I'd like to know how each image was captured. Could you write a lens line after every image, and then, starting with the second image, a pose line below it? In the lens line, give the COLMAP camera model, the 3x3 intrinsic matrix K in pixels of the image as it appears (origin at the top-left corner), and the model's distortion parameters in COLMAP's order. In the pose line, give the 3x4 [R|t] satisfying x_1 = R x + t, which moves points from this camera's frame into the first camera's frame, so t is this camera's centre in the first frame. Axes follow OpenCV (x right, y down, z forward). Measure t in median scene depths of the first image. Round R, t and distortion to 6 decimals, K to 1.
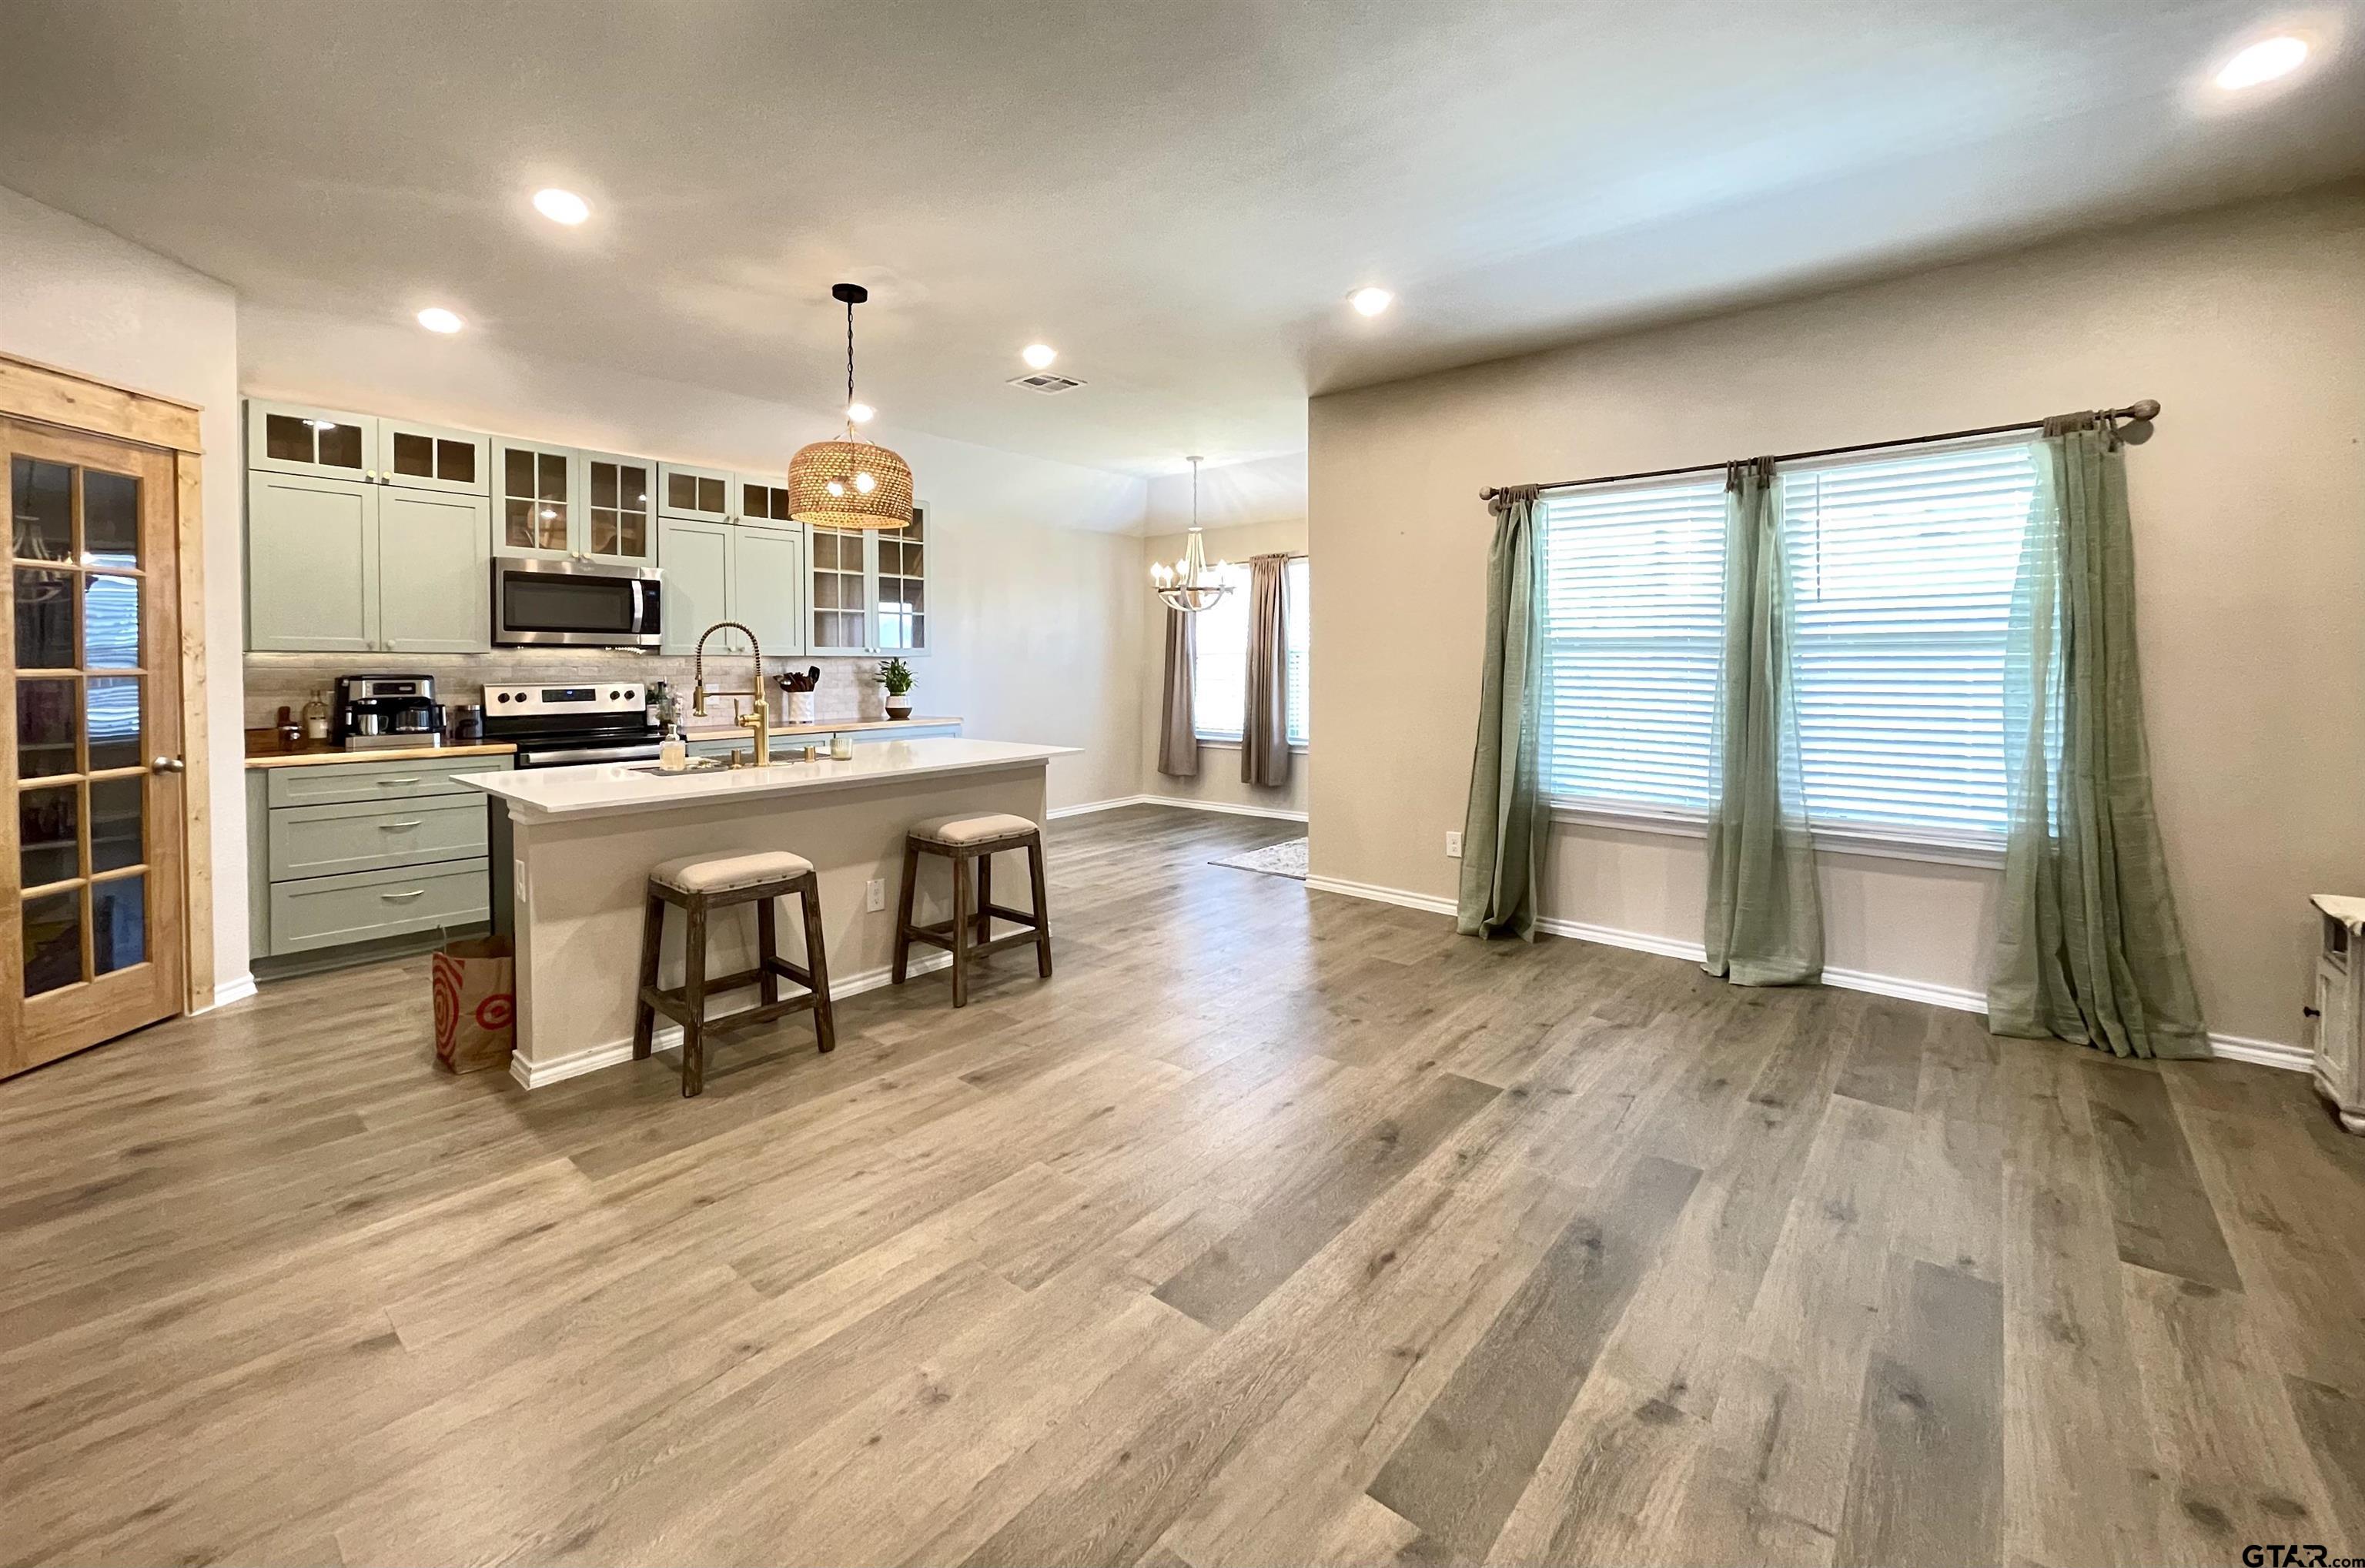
lens RADIAL K [[945.1, 0, 1183.8], [0, 945.1, 671.7], [0, 0, 1]] dist [-0.001341, 0.000043]
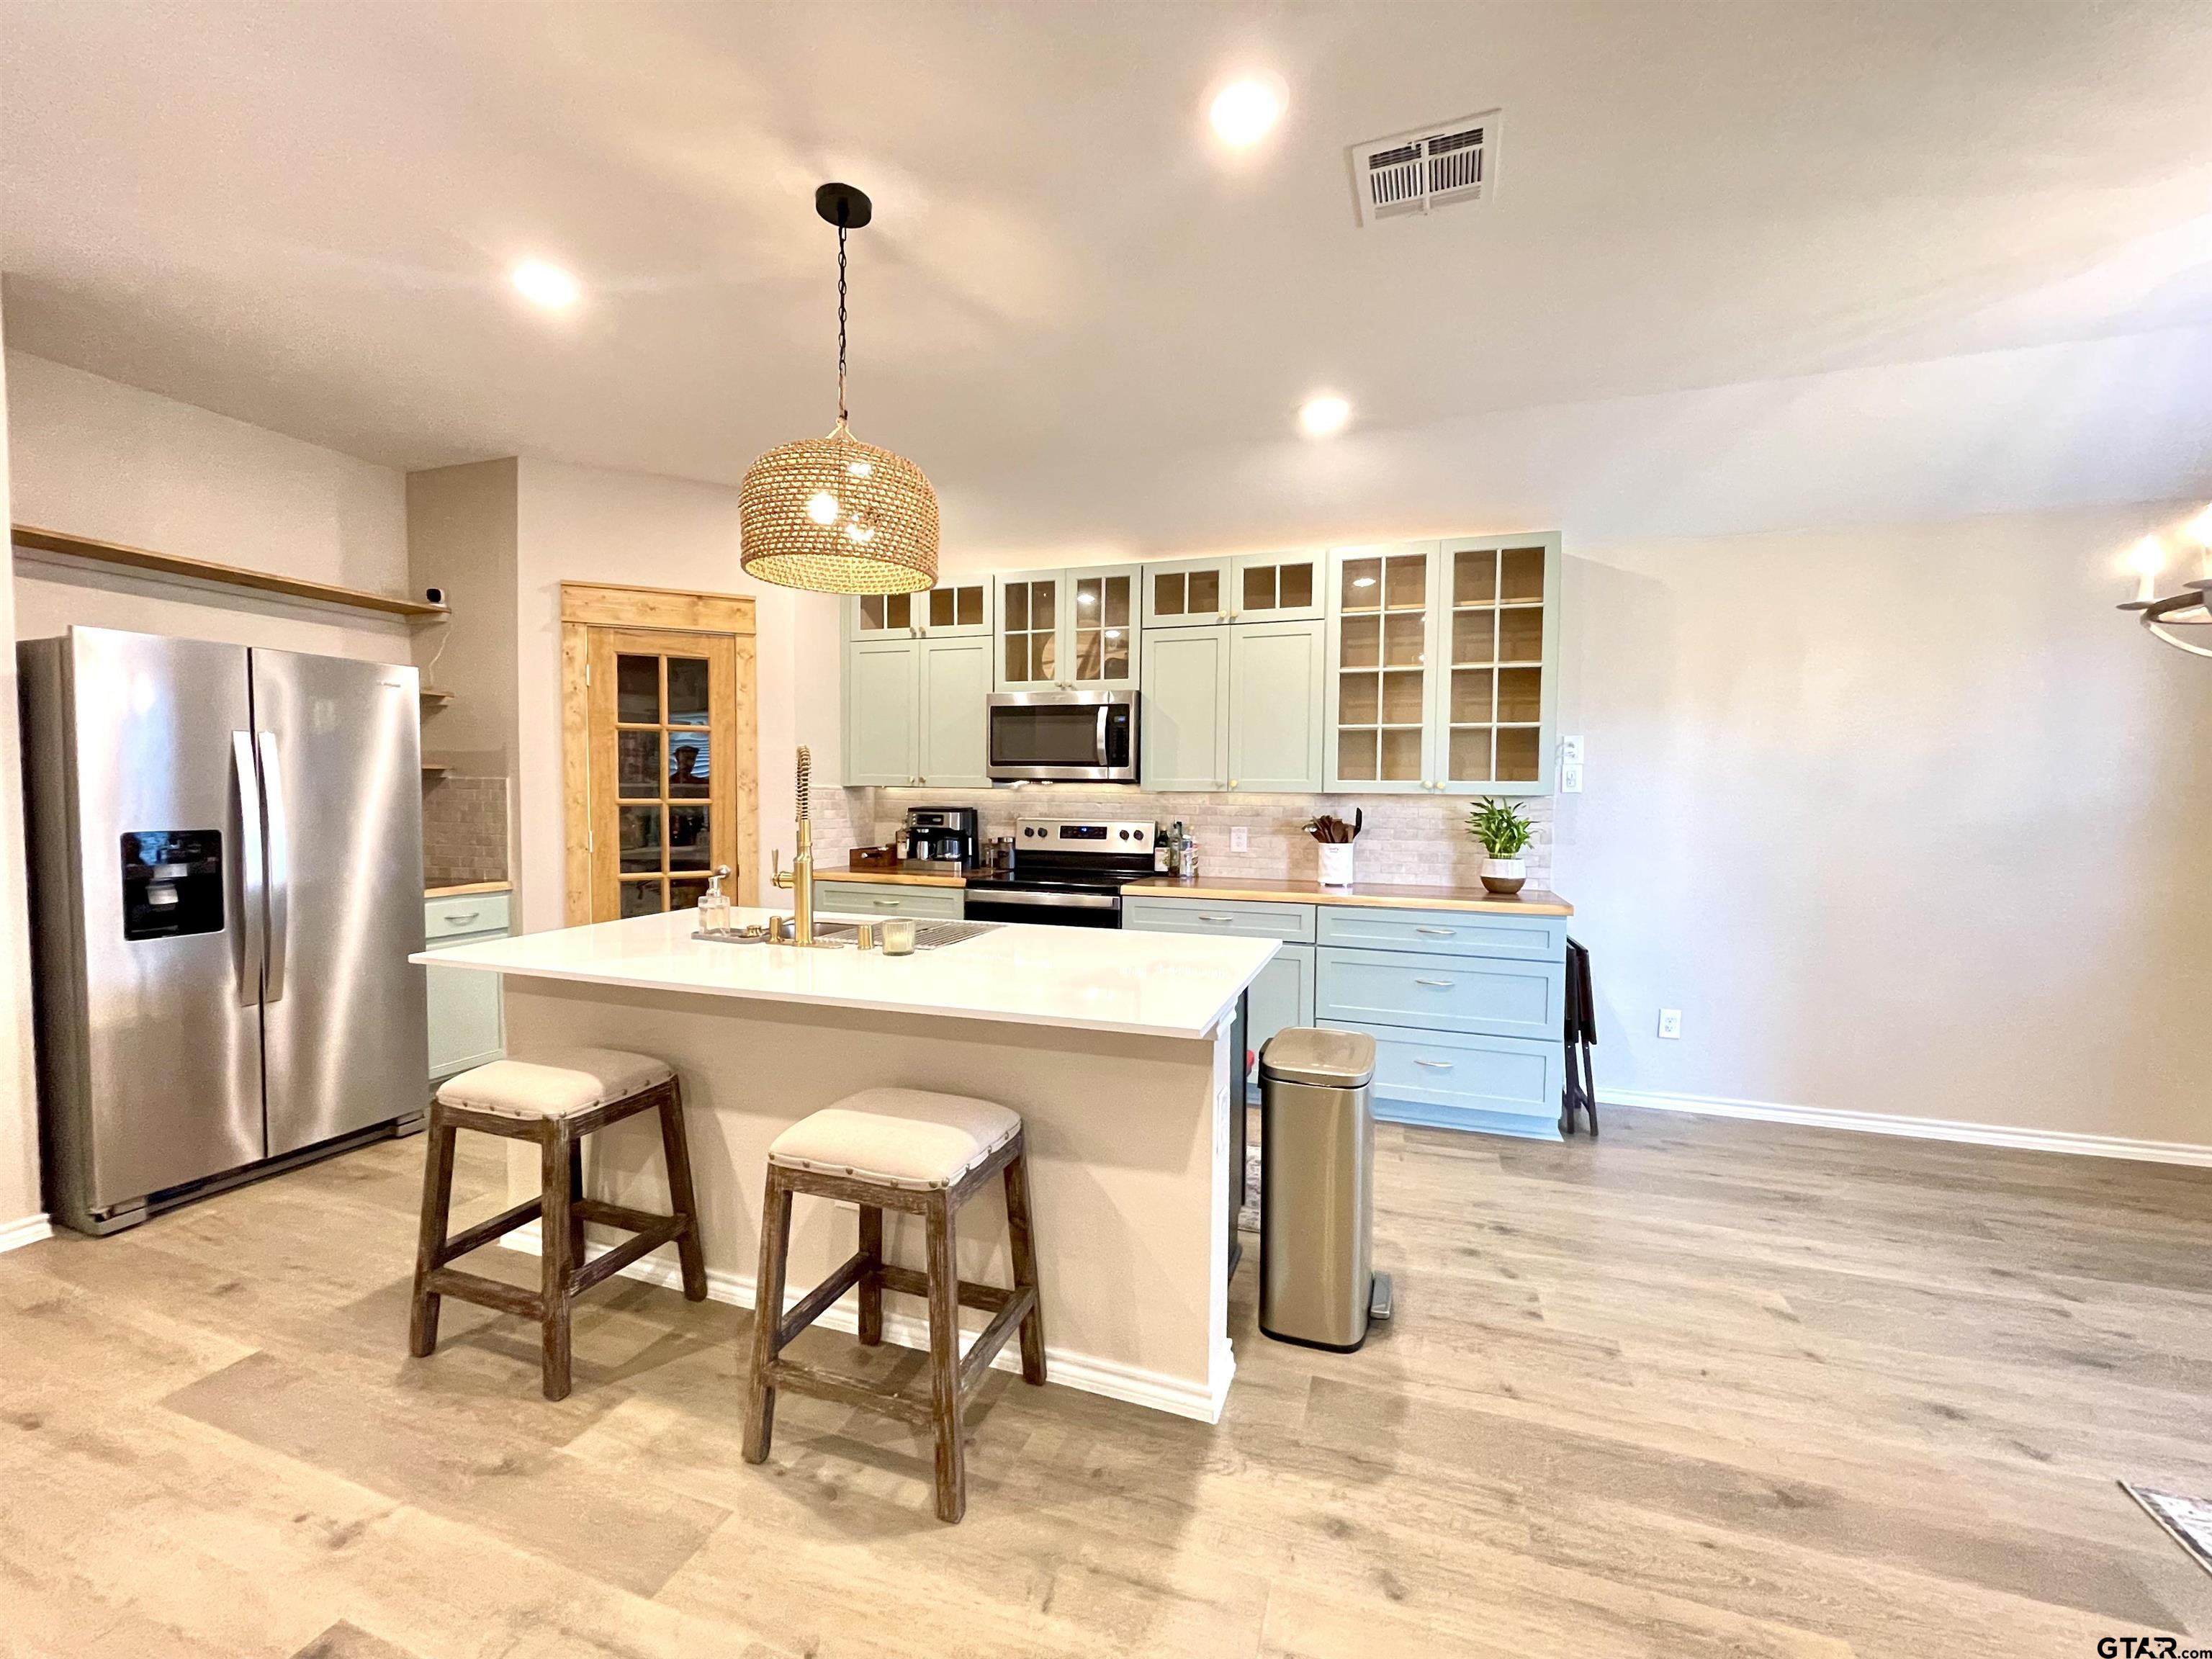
lens RADIAL K [[891.1, 0, 1111.6], [0, 891.1, 824.6], [0, 0, 1]] dist [0.000149, -0.000464]
pose [[0.358958, 0.039168, -0.932531, 0.212792], [-0.019833, 0.999214, 0.034334, -0.015592], [0.933143, 0.006171, 0.359453, 0.758679]]
